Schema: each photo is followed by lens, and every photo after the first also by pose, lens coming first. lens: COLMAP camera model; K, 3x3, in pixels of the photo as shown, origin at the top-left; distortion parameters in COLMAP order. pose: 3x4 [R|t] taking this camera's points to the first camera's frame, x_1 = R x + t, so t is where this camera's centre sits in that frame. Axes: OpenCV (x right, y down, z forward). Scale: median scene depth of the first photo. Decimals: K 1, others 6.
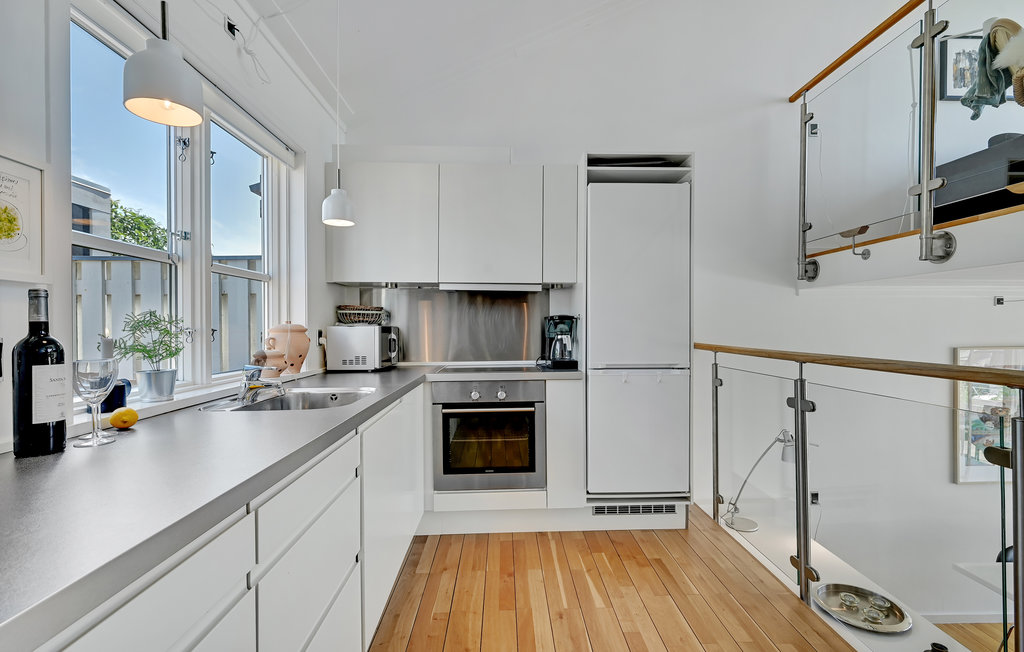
lens RADIAL K [[493.4, 0, 514.7], [0, 493.4, 338.0], [0, 0, 1]] dist [-0.003530, -0.000004]
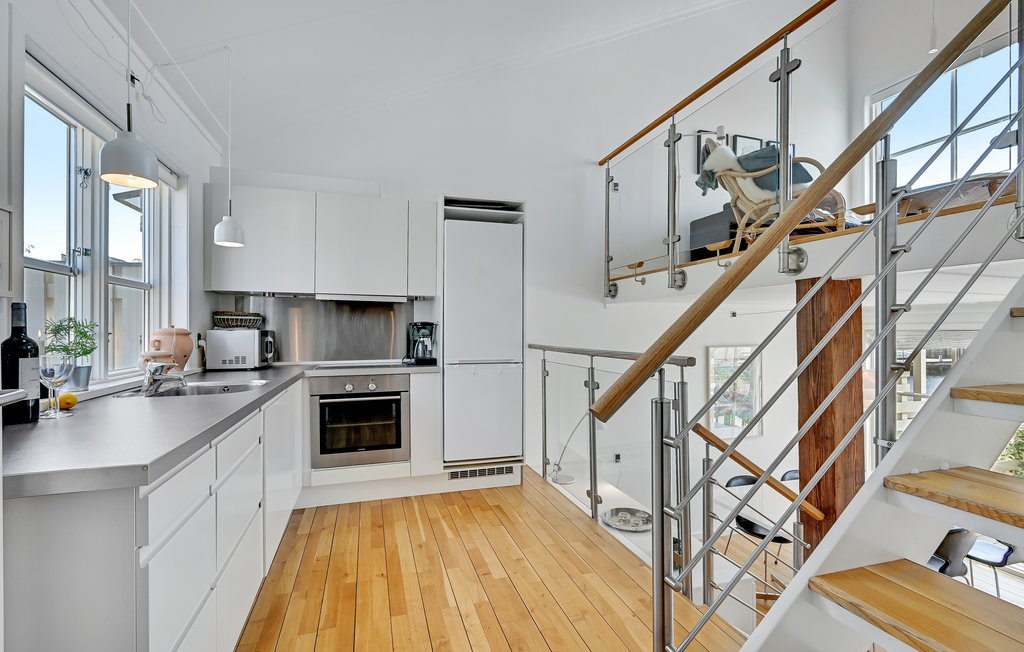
lens RADIAL K [[493.4, 0, 559.9], [0, 493.4, 332.2], [0, 0, 1]] dist [-0.003530, -0.000004]
pose [[0.939321, 0.002000, 0.343032, -0.009476], [0.004957, 0.999799, -0.019402, 0.006689], [-0.343002, 0.019925, 0.939123, -0.324294]]
